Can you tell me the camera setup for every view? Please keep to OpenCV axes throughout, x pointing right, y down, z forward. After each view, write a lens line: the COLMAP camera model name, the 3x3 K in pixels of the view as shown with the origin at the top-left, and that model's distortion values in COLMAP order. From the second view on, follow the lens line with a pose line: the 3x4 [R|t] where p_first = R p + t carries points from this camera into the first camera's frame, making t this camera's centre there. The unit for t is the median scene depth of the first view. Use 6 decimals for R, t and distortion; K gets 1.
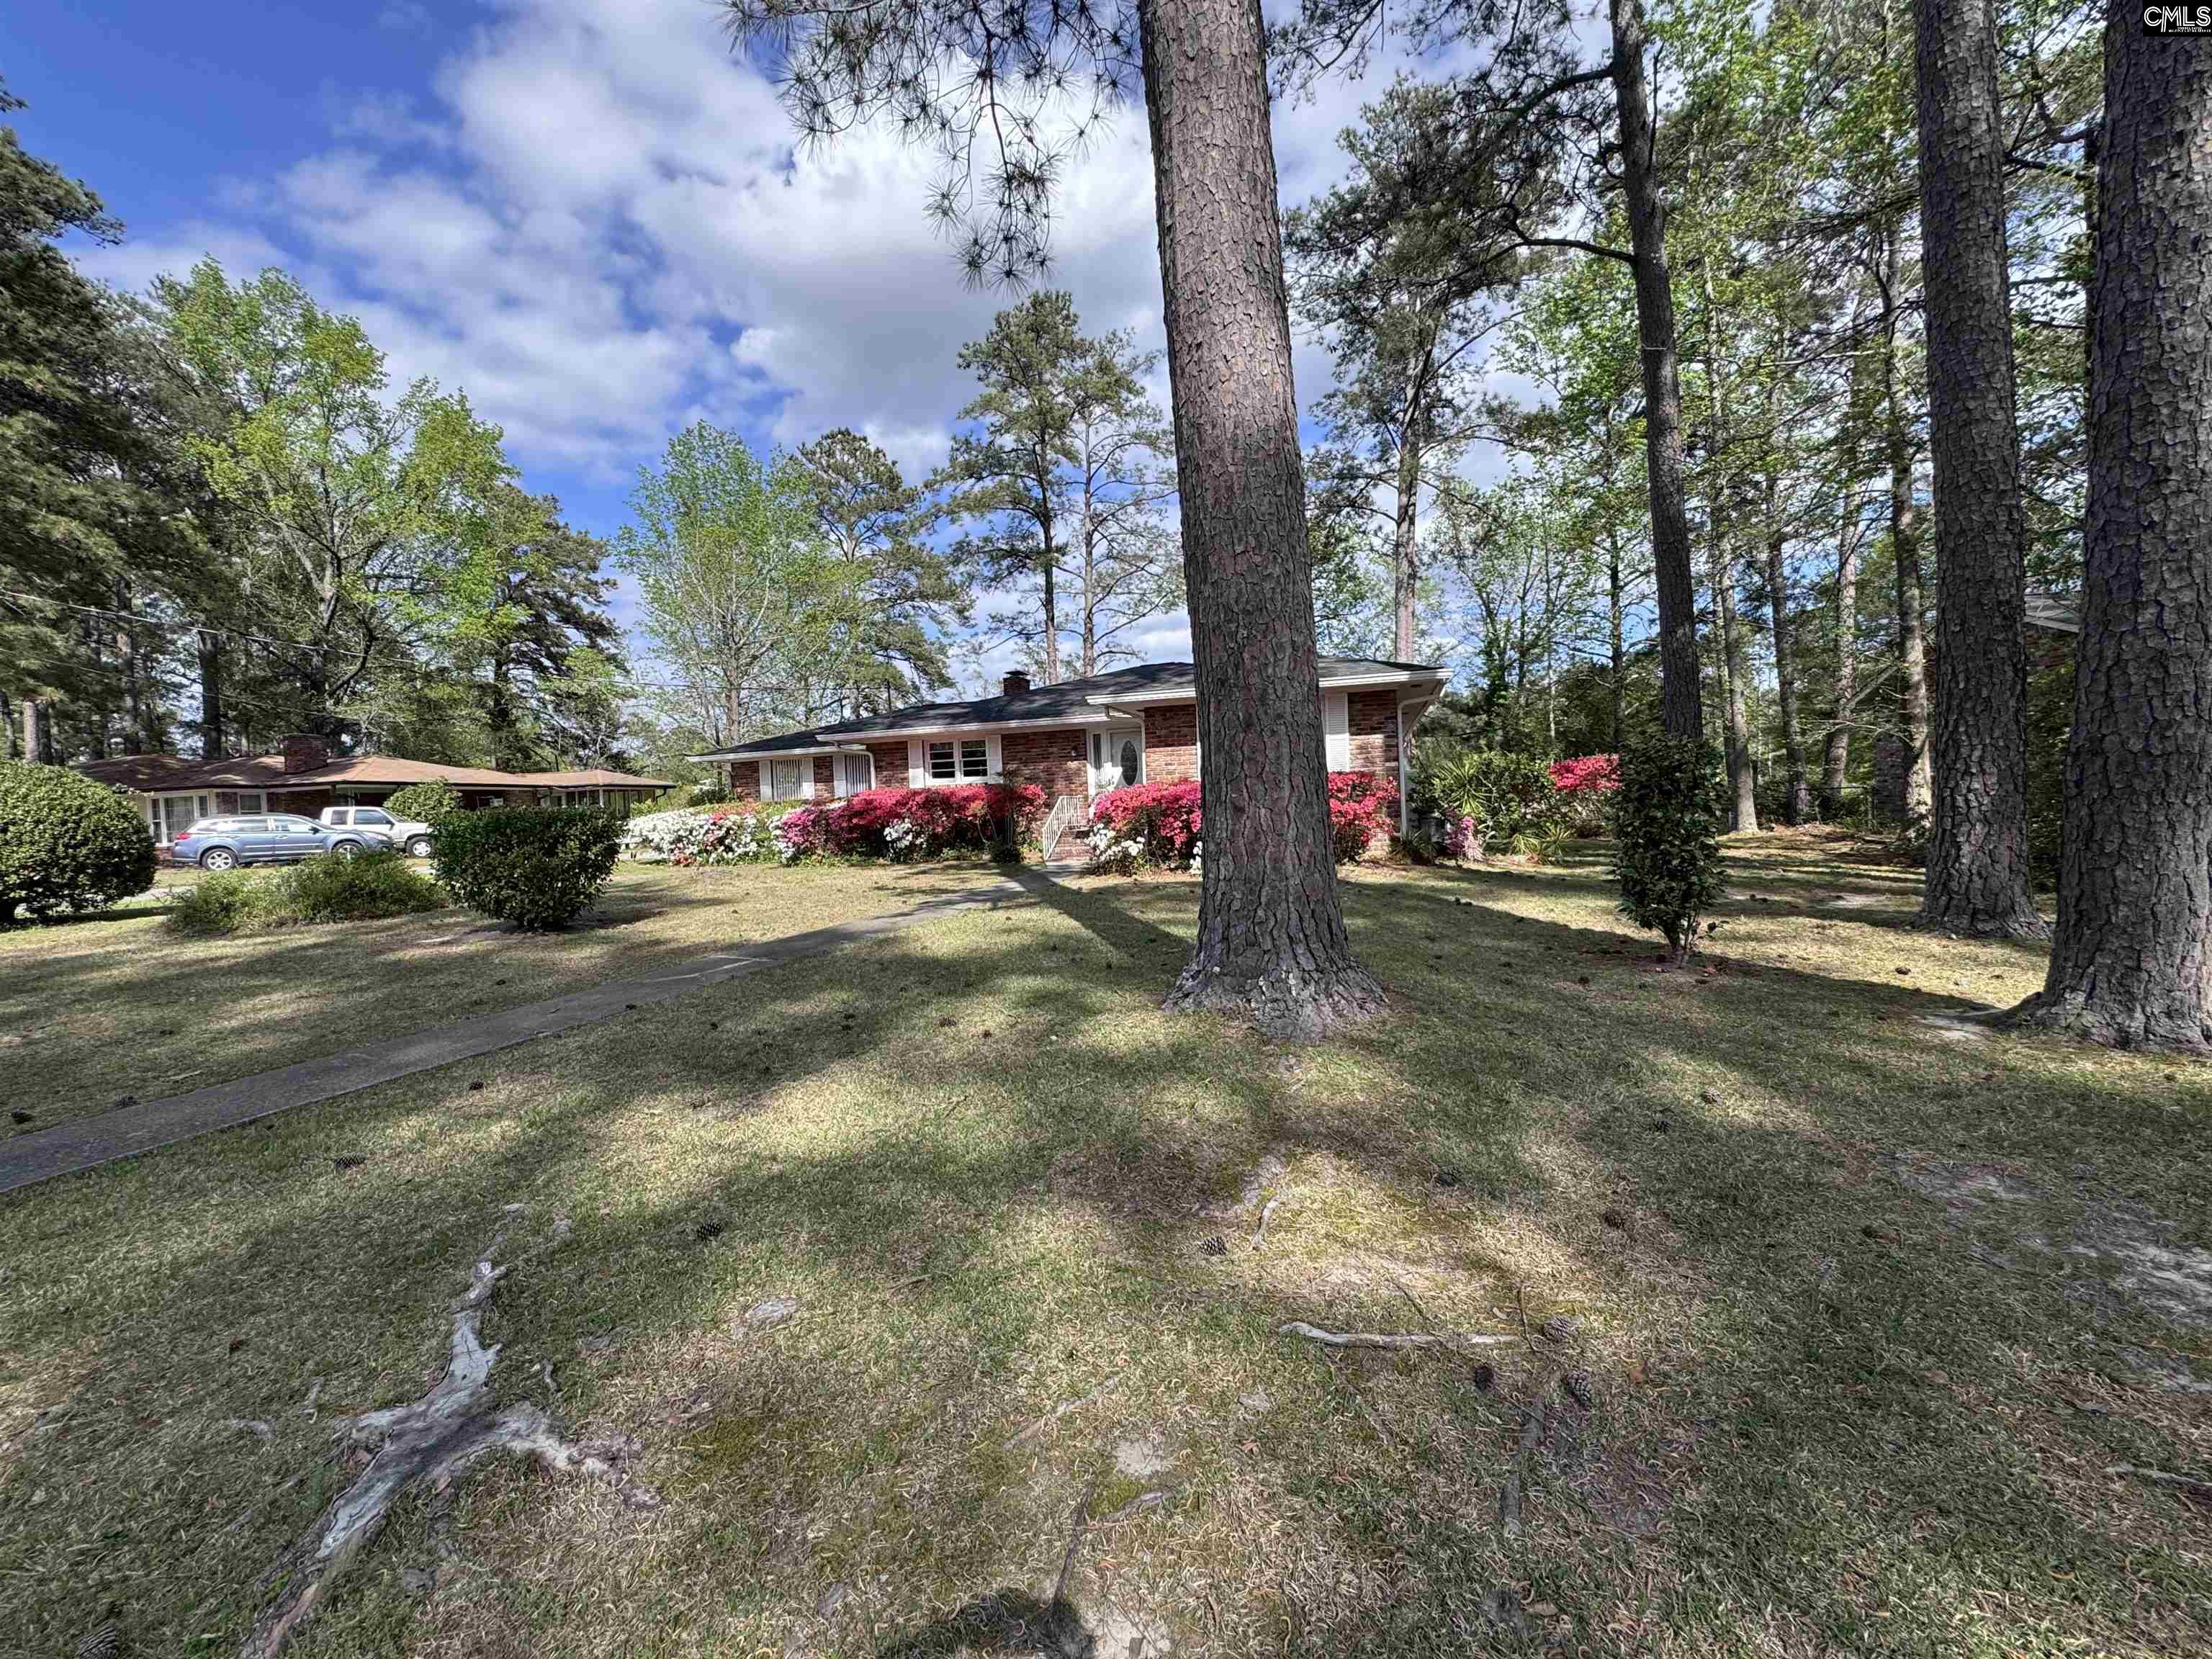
lens RADIAL K [[875.5, 0, 1106.0], [0, 875.5, 829.5], [0, 0, 1]] dist [0.000369, 0.000009]
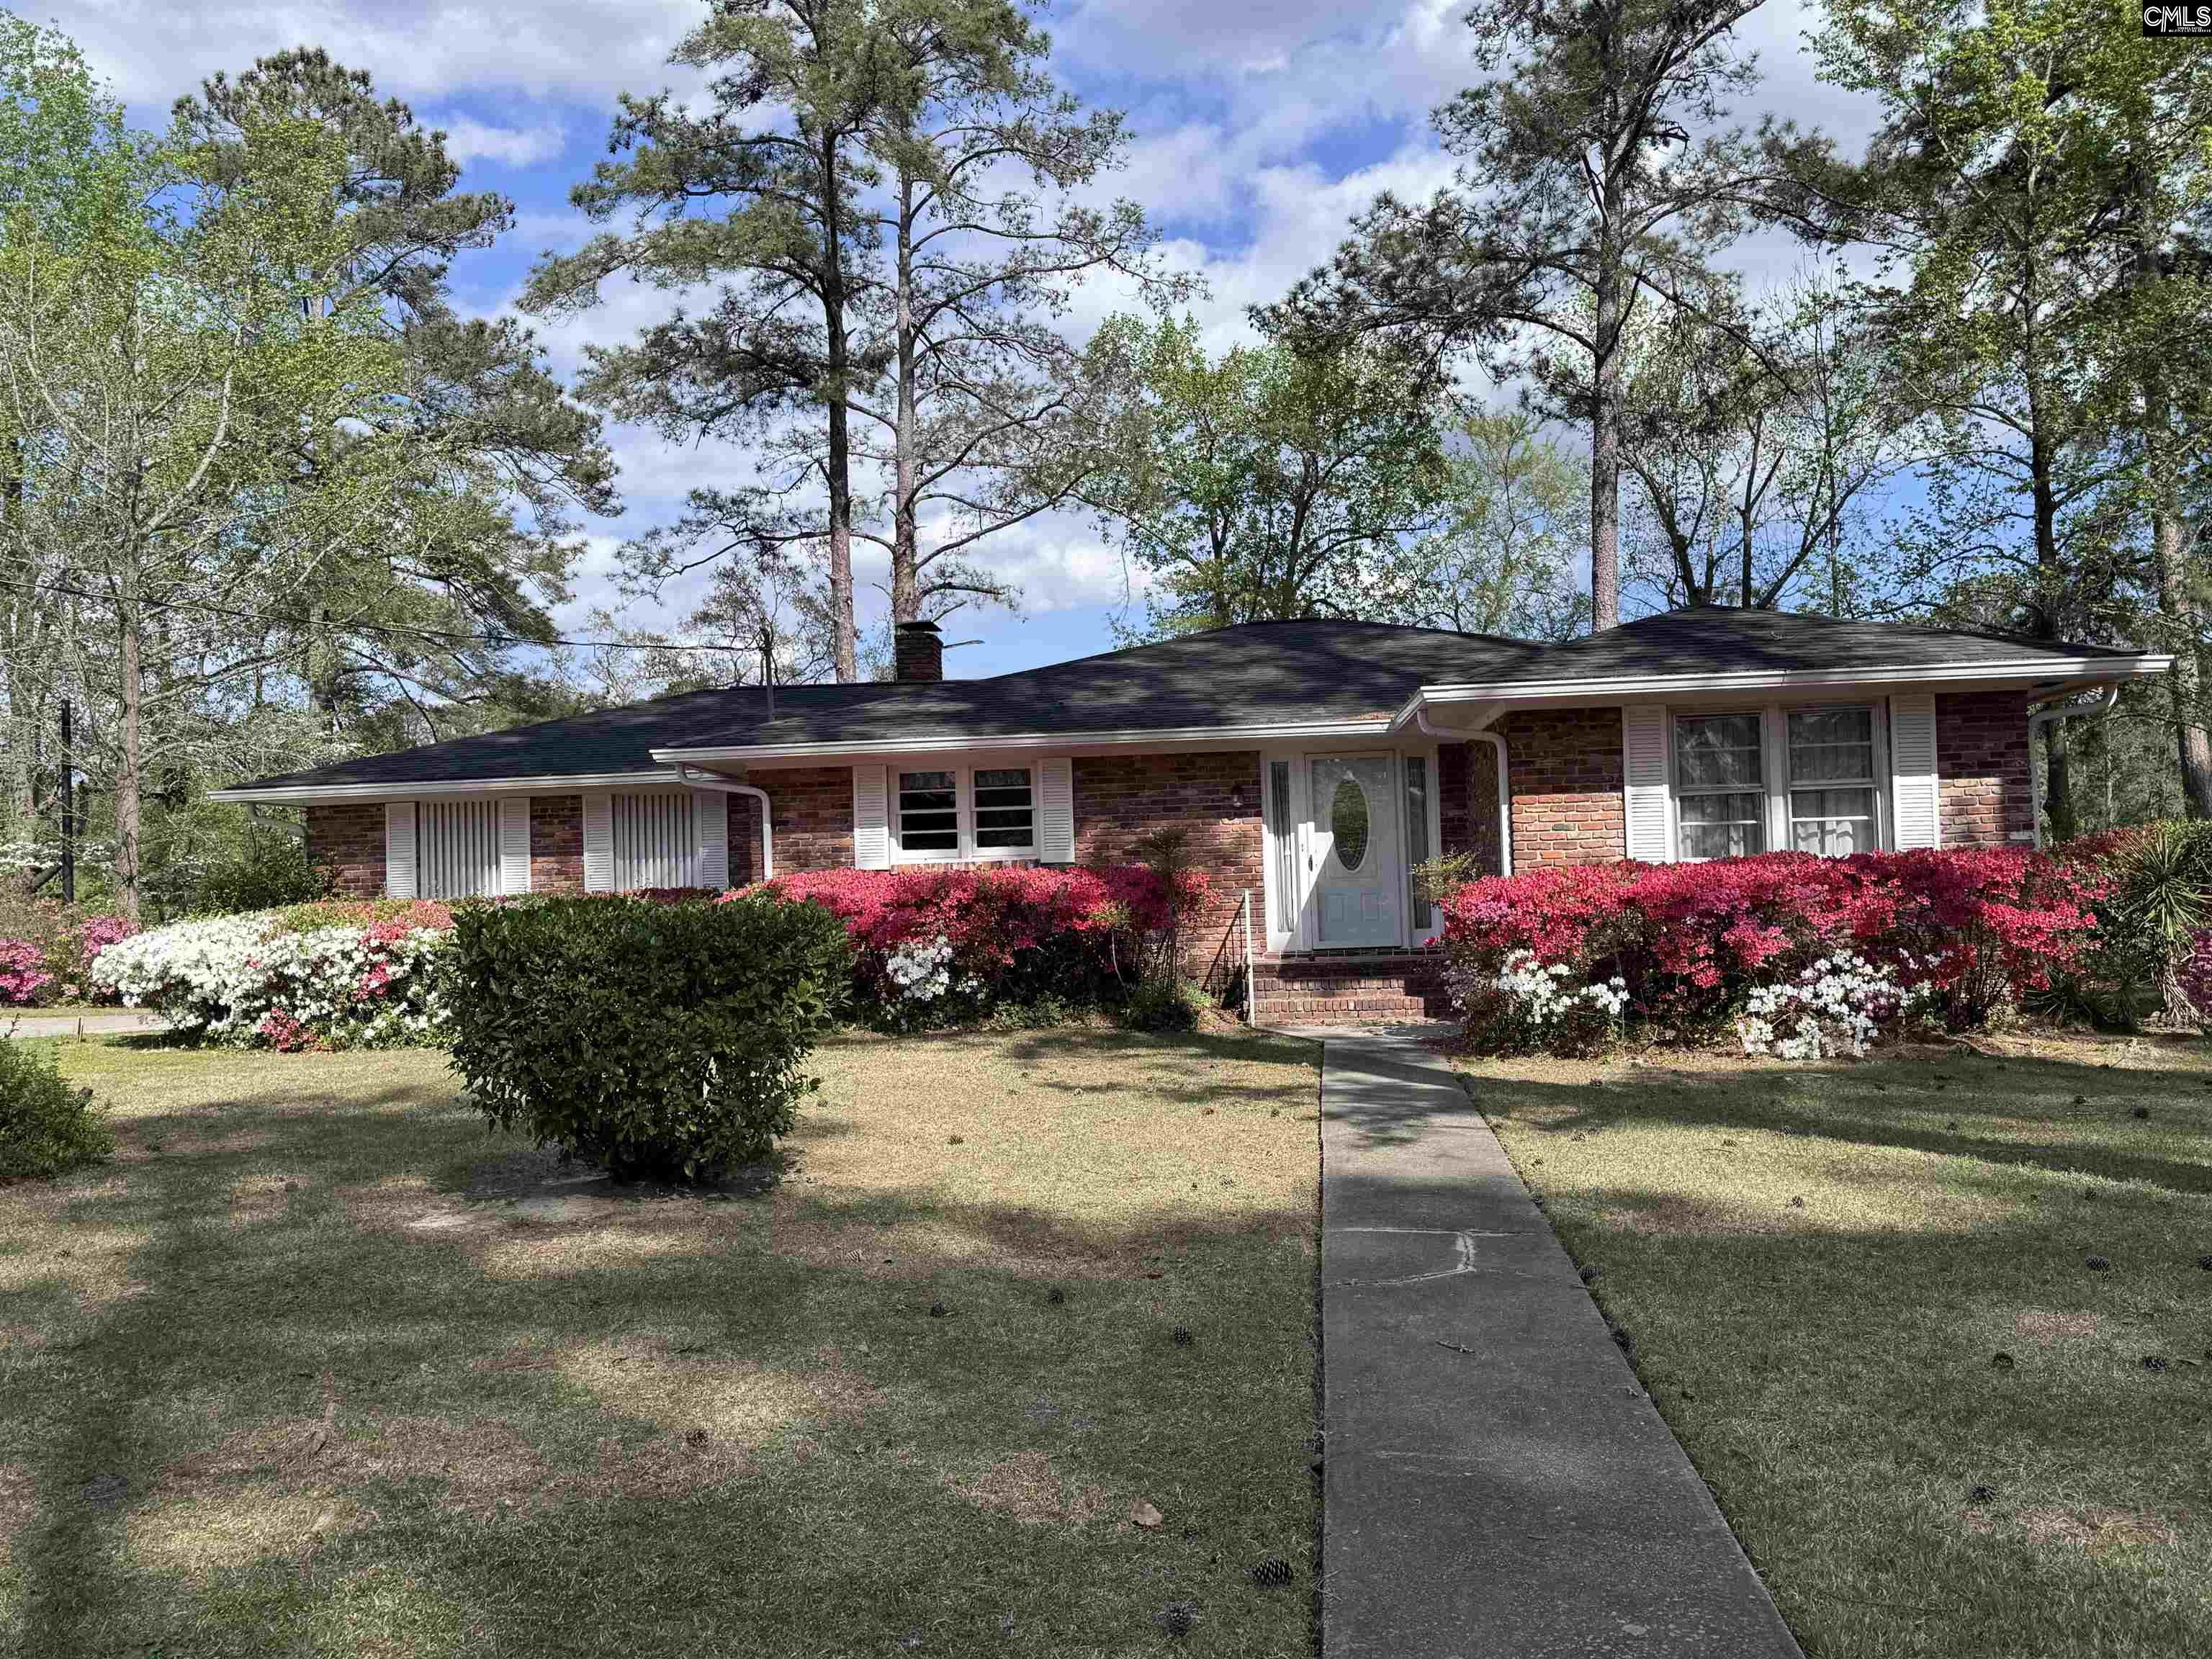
lens RADIAL K [[1891.5, 0, 1106.0], [0, 1891.5, 829.5], [0, 0, 1]] dist [0.120021, -0.220478]
pose [[0.975892, 0.018777, 0.217446, -0.298875], [-0.002544, 0.997203, -0.074693, 0.004371], [-0.218240, 0.072340, 0.973210, 0.017806]]
